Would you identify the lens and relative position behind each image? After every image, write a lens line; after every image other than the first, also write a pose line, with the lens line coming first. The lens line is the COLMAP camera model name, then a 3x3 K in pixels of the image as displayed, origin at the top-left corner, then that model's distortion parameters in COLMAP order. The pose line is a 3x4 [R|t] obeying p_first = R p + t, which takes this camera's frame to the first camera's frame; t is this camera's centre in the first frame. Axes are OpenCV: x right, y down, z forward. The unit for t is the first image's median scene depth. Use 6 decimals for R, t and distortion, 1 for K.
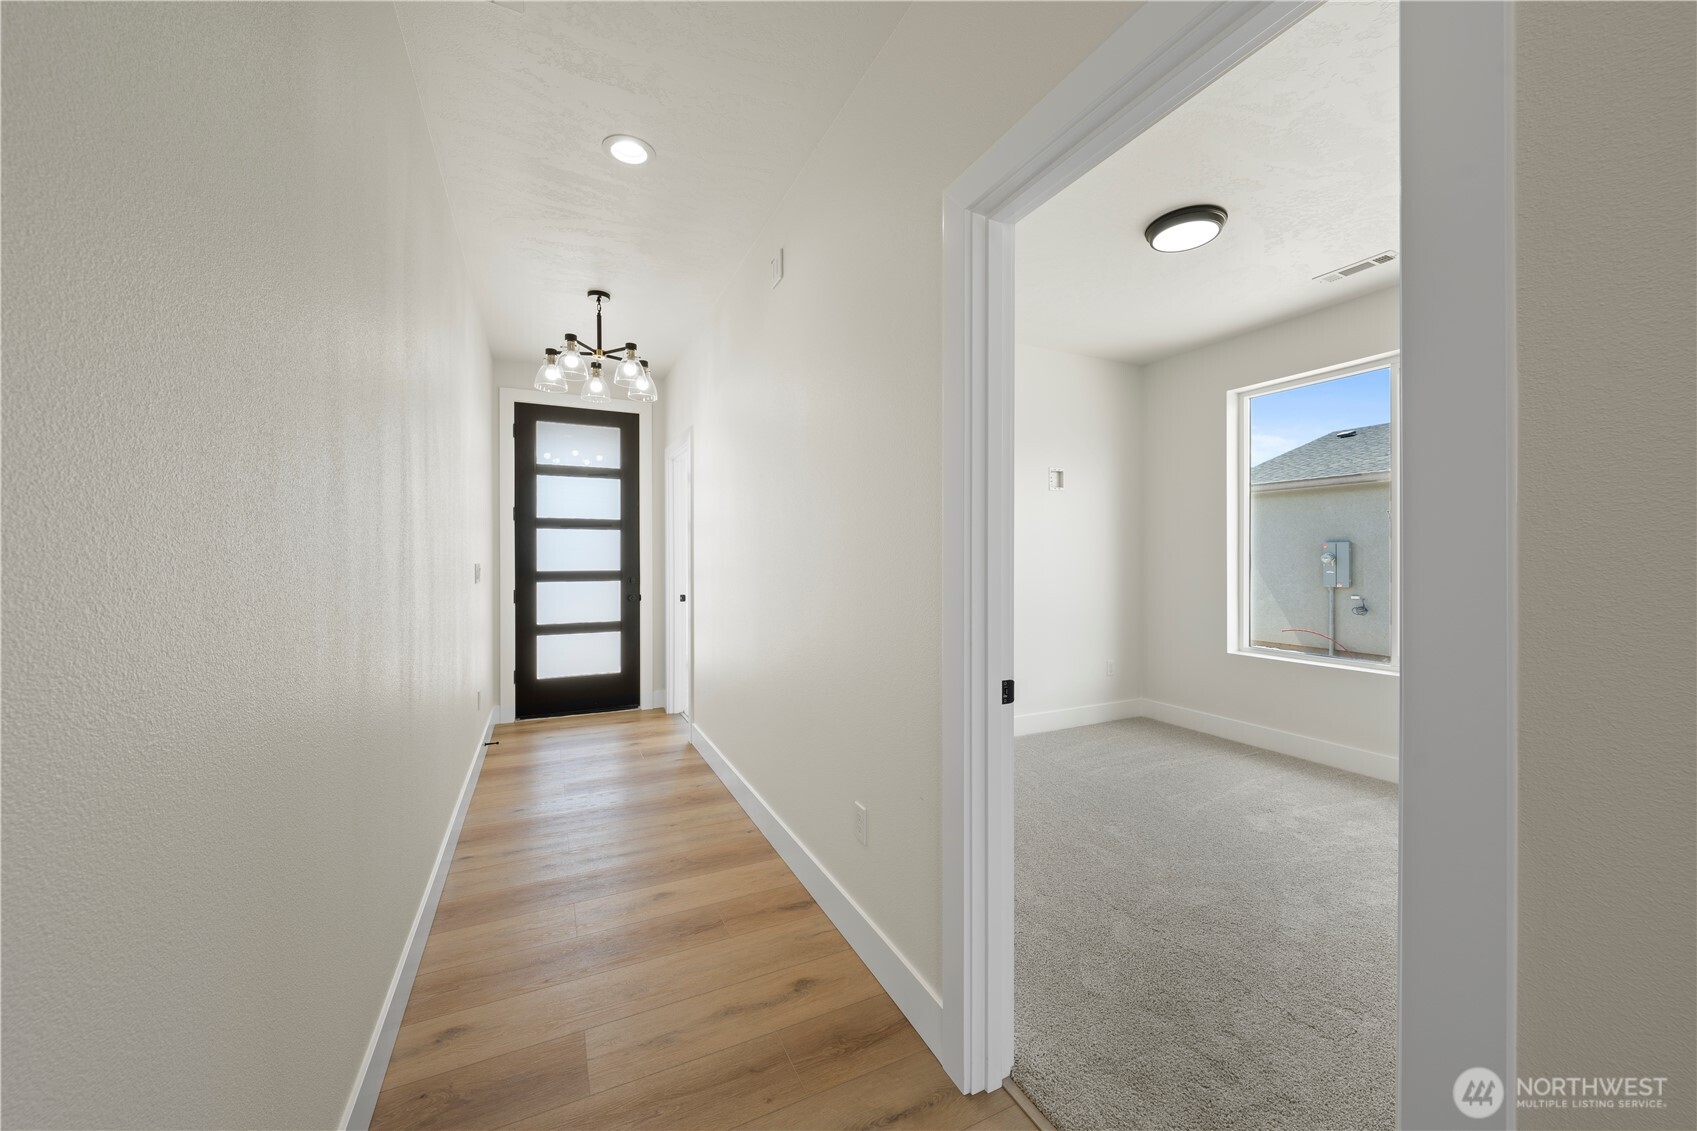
lens RADIAL K [[621.8, 0, 857.9], [0, 621.8, 569.5], [0, 0, 1]] dist [-0.001420, -0.000155]
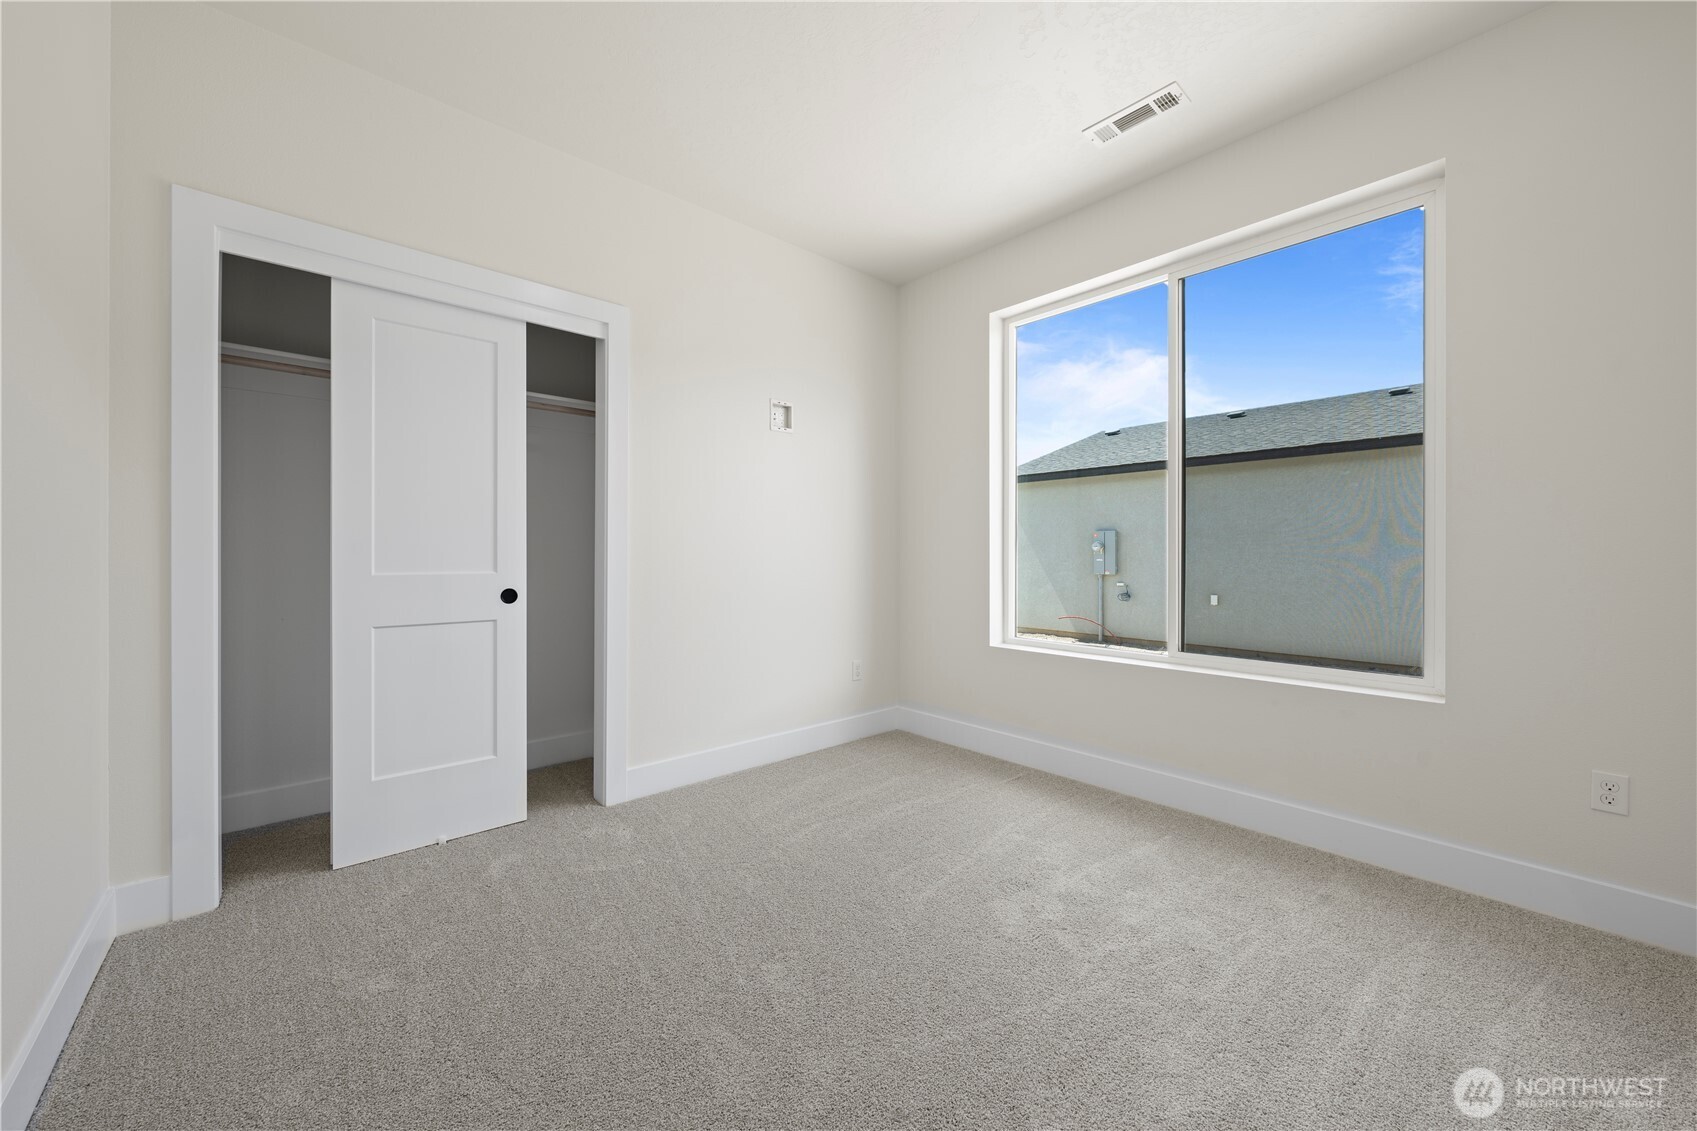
lens RADIAL K [[621.8, 0, 857.9], [0, 621.8, 569.5], [0, 0, 1]] dist [-0.001420, -0.000155]
pose [[0.960816, -0.002774, 0.277173, 0.202130], [0.001457, 0.999987, 0.004958, 0.031121], [-0.277183, -0.004360, 0.960807, 0.272232]]
